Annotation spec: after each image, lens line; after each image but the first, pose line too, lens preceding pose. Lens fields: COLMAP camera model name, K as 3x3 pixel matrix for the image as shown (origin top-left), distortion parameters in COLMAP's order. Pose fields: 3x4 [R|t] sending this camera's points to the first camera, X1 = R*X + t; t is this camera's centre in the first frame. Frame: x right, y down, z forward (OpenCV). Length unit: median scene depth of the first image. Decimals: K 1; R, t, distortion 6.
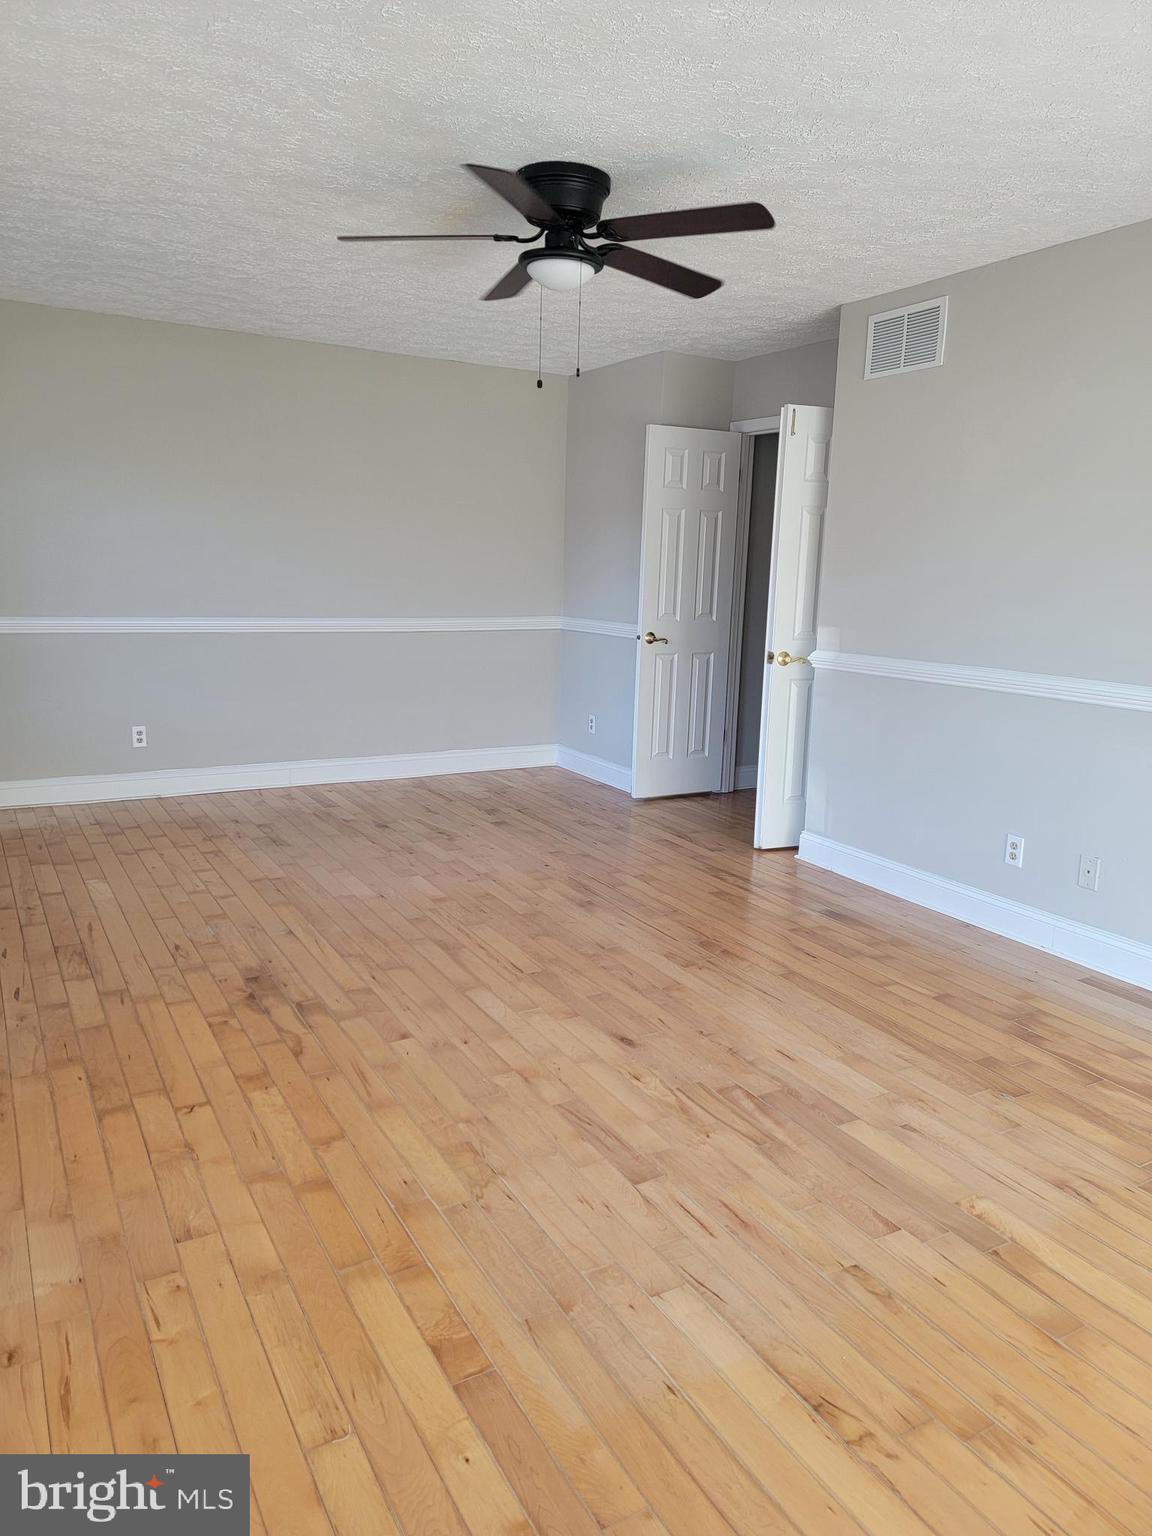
lens RADIAL K [[1071.0, 0, 578.0], [0, 1071.0, 764.9], [0, 0, 1]] dist [0.074356, -0.042019]
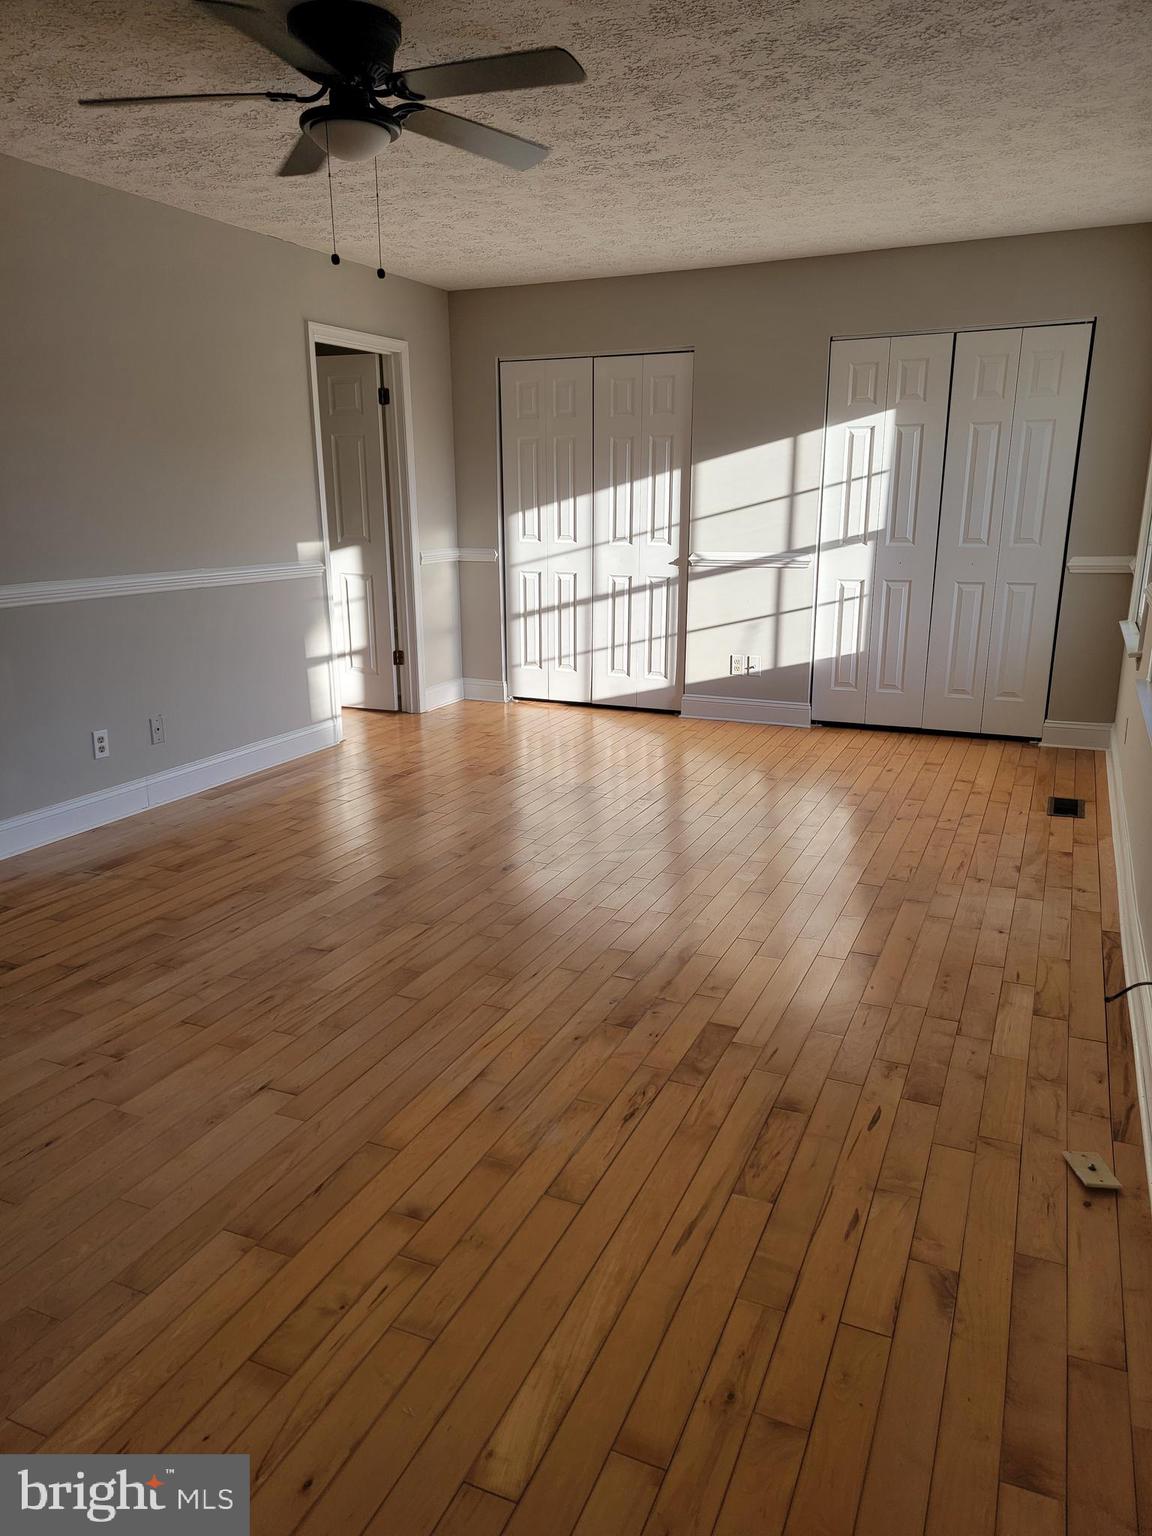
lens RADIAL K [[1071.0, 0, 577.8], [0, 1071.0, 771.9], [0, 0, 1]] dist [0.074356, -0.042019]
pose [[-0.590935, -0.227787, 0.773892, -0.757983], [0.139725, 0.915909, 0.376281, -0.247048], [-0.794527, 0.330489, -0.509415, 1.217862]]
